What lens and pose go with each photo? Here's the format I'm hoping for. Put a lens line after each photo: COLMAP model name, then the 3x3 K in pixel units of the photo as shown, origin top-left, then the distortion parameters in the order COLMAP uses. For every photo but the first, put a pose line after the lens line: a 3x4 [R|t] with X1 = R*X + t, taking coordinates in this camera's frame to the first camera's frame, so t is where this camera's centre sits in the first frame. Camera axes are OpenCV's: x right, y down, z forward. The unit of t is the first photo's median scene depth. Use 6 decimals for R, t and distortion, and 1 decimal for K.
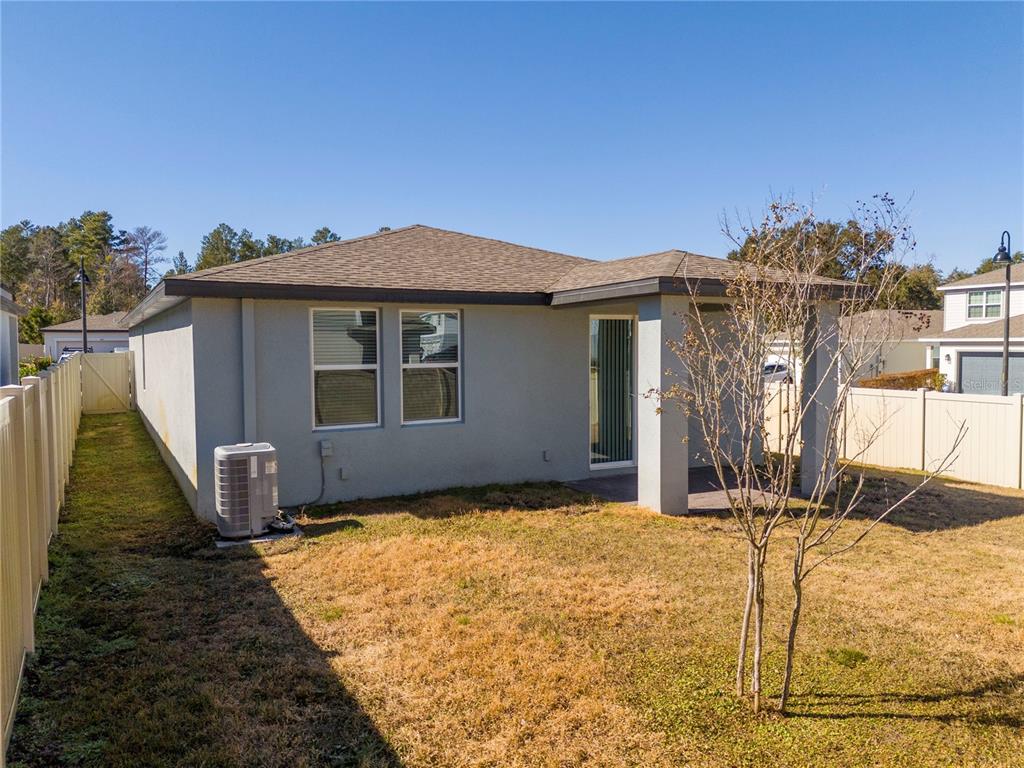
lens RADIAL K [[753.2, 0, 504.0], [0, 753.2, 381.6], [0, 0, 1]] dist [0.075582, -0.069709]
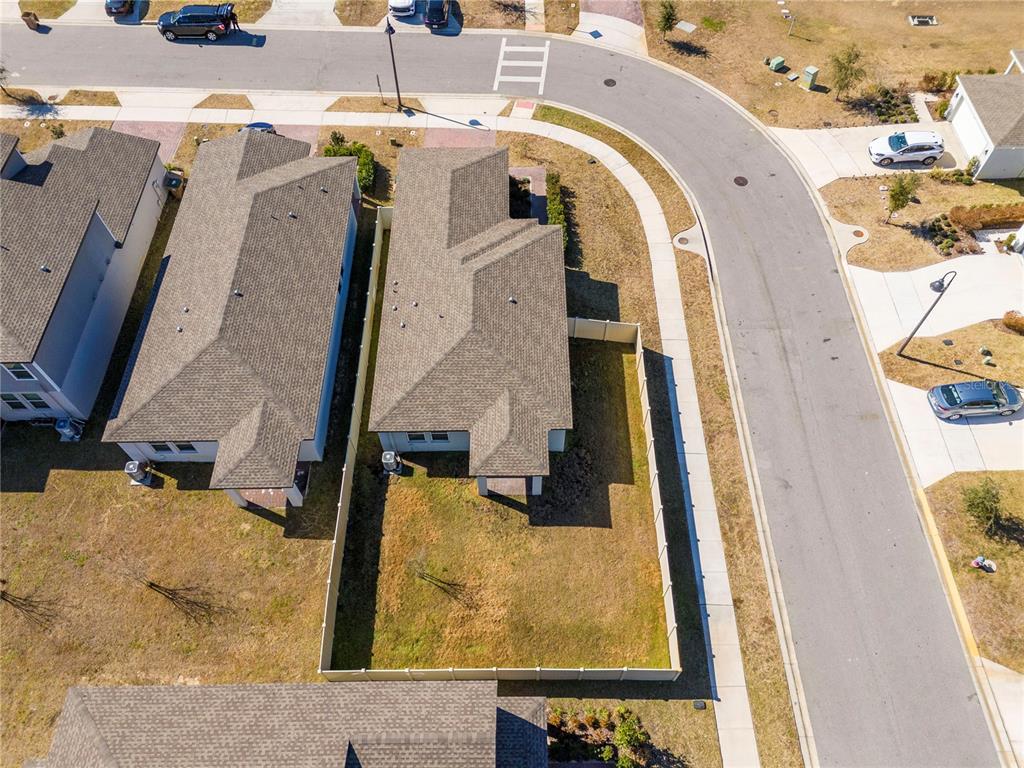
lens RADIAL K [[753.2, 0, 513.3], [0, 753.2, 385.1], [0, 0, 1]] dist [0.075582, -0.069709]
pose [[0.887452, 0.384049, -0.254824, 1.122498], [-0.023569, 0.589974, 0.807078, -3.289270], [0.460297, -0.710237, 0.532625, -0.647767]]
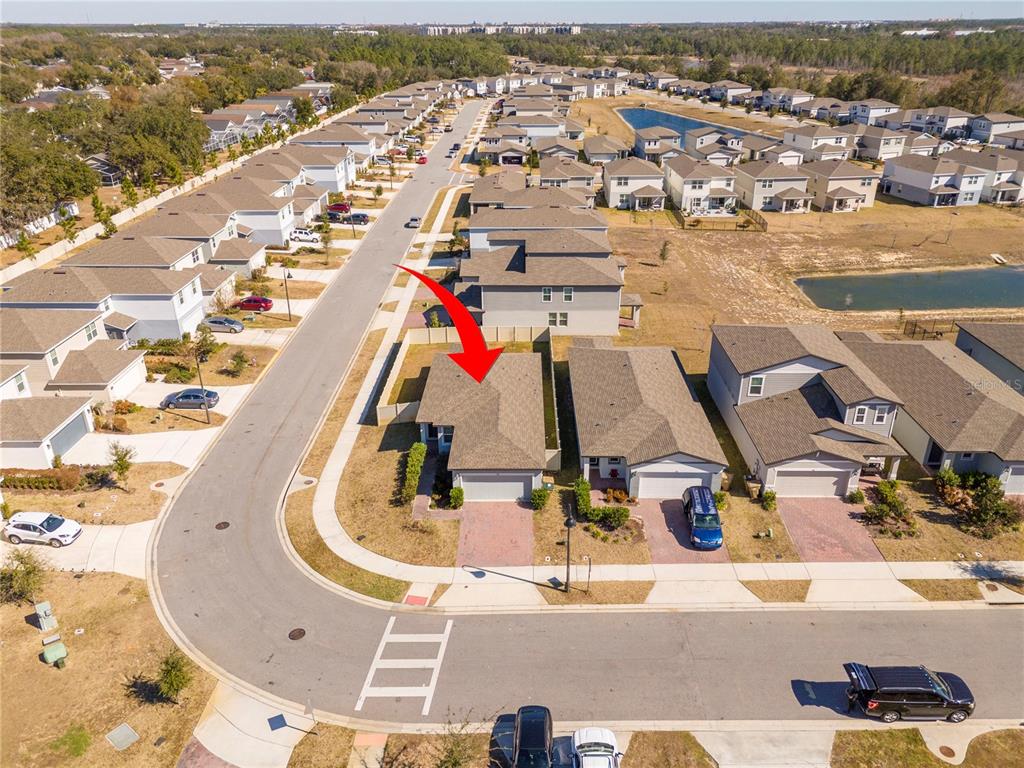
lens RADIAL K [[753.2, 0, 513.9], [0, 753.2, 380.5], [0, 0, 1]] dist [0.075582, -0.069709]
pose [[-0.879040, -0.192795, 0.436025, -3.336646], [0.040587, 0.881000, 0.471372, -3.283263], [-0.475017, 0.432052, -0.766609, 6.593600]]
